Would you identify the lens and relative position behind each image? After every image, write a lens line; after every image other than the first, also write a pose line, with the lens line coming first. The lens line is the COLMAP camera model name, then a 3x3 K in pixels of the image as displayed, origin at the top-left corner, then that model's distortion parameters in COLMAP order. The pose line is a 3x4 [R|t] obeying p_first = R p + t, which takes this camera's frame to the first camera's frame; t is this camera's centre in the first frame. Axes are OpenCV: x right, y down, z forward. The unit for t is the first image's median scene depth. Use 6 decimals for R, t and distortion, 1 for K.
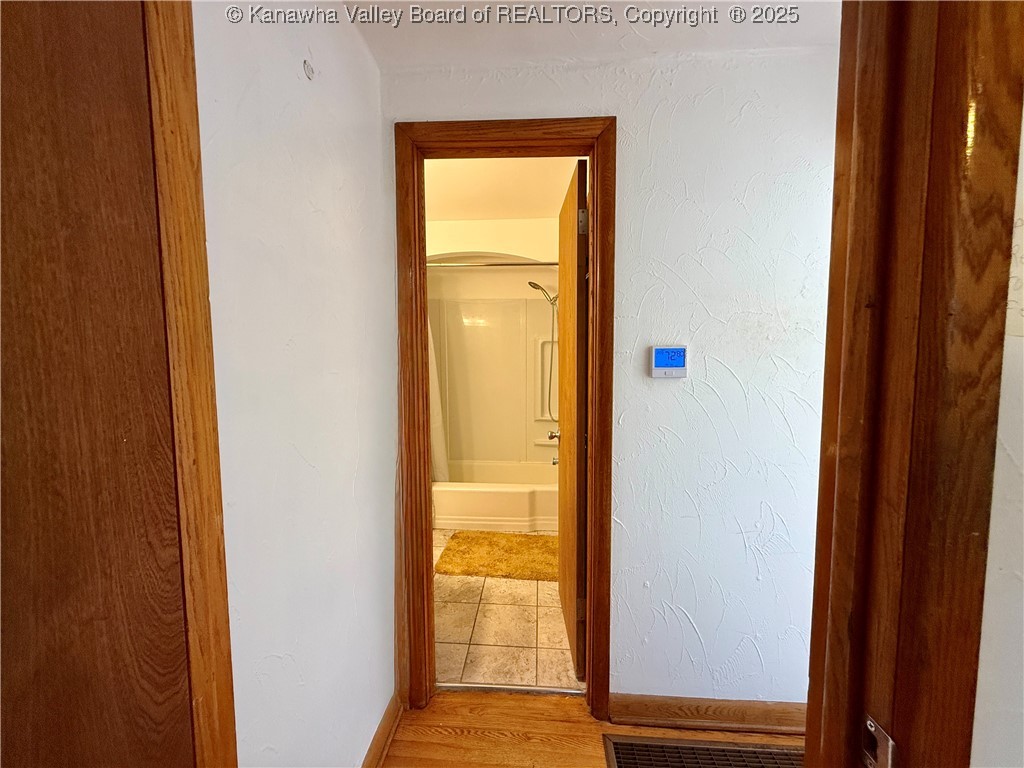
lens RADIAL K [[408.6, 0, 511.5], [0, 408.6, 385.0], [0, 0, 1]] dist [0.000647, 0.000137]
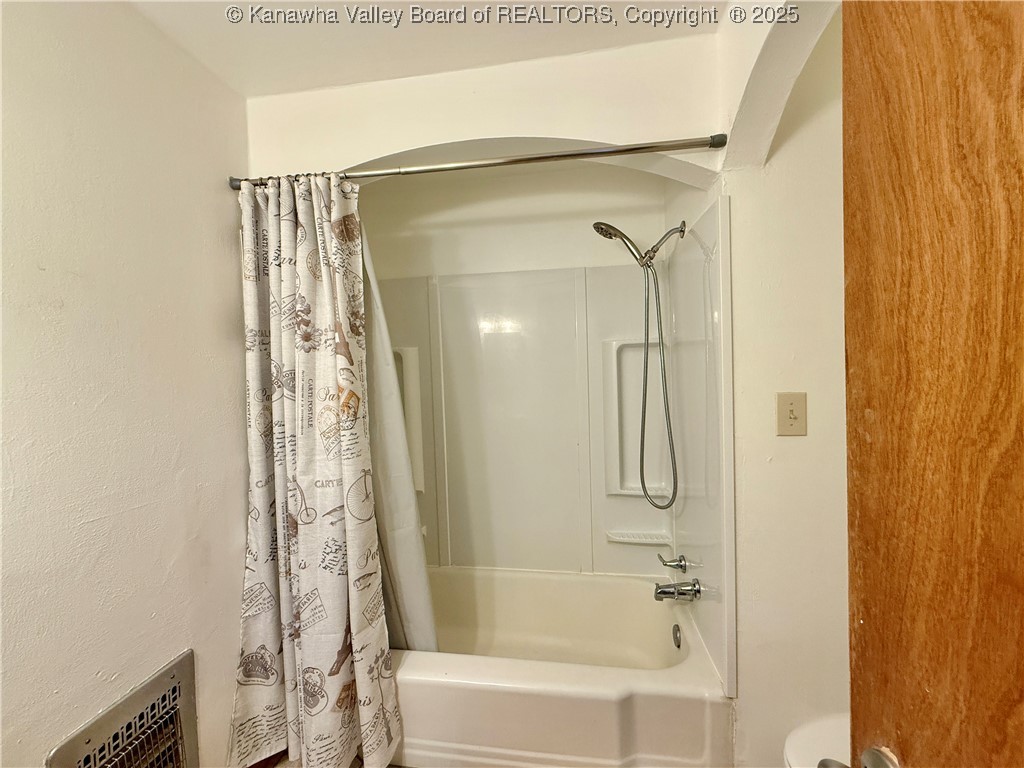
lens RADIAL K [[408.6, 0, 511.5], [0, 408.6, 385.0], [0, 0, 1]] dist [0.000647, 0.000137]
pose [[0.996277, -0.023836, -0.082854, -0.019693], [0.020365, 0.998889, -0.042497, -0.035533], [0.083775, 0.040652, 0.995655, 0.461451]]
